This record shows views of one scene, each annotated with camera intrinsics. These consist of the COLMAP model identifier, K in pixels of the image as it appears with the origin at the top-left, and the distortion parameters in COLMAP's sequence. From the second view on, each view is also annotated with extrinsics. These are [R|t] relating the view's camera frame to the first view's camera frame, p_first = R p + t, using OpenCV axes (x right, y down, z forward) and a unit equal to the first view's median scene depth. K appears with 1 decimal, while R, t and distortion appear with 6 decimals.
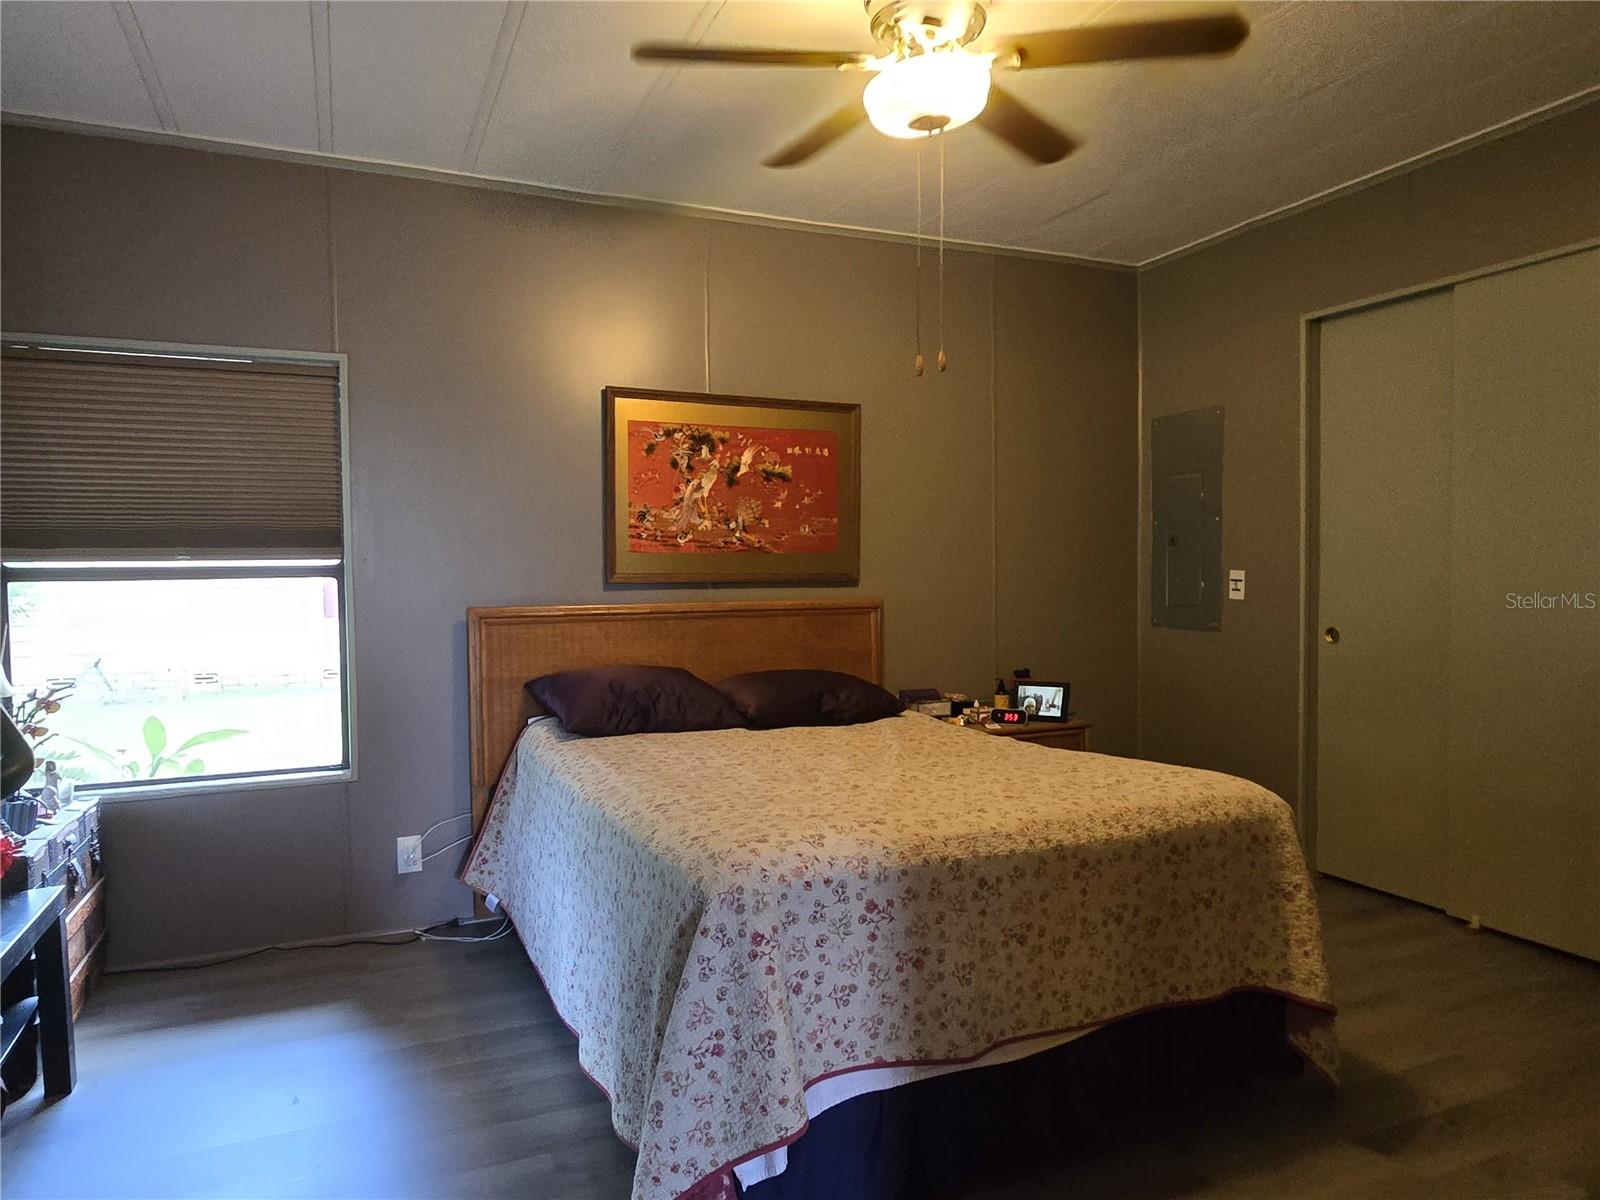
lens RADIAL K [[1024.8, 0, 794.2], [0, 1024.8, 595.5], [0, 0, 1]] dist [0.001502, -0.001151]
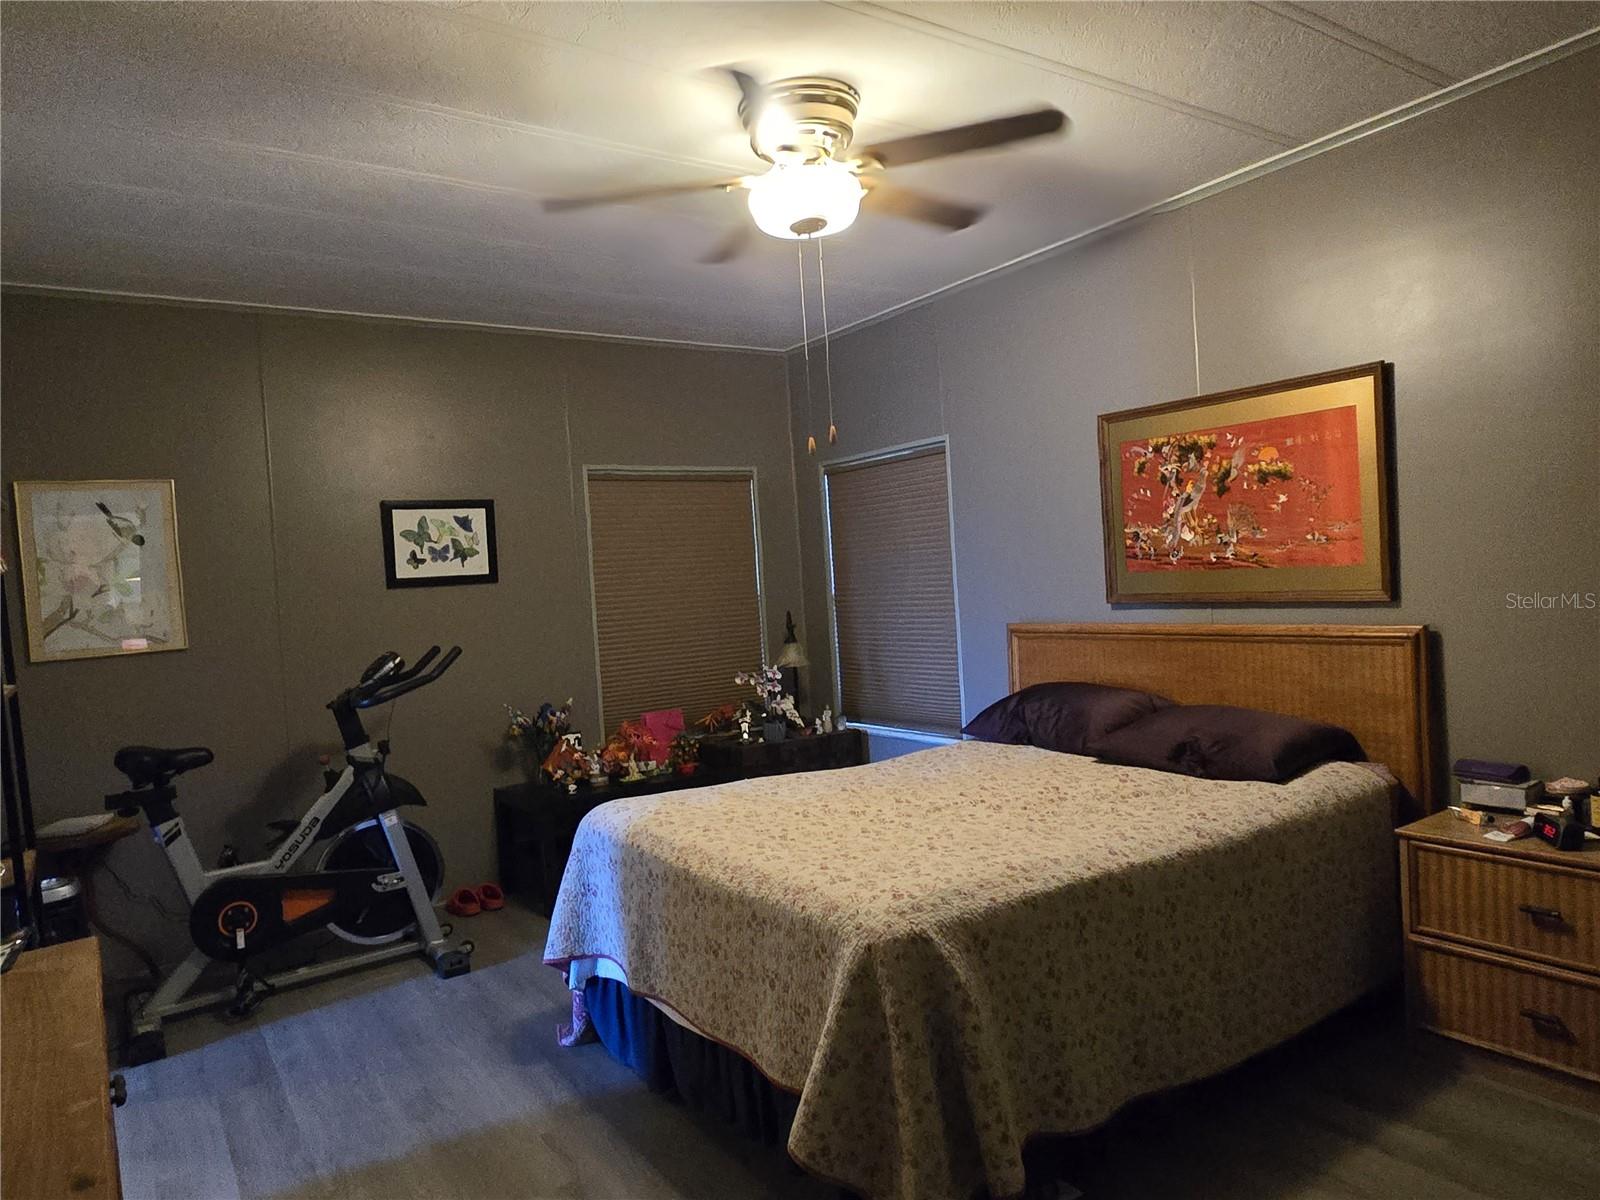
lens RADIAL K [[1024.8, 0, 795.4], [0, 1024.8, 608.3], [0, 0, 1]] dist [0.001502, -0.001151]
pose [[0.191458, 0.030188, -0.981036, 0.754464], [0.033310, 0.998751, 0.037234, -0.054114], [0.980935, -0.039807, 0.190214, 0.468279]]
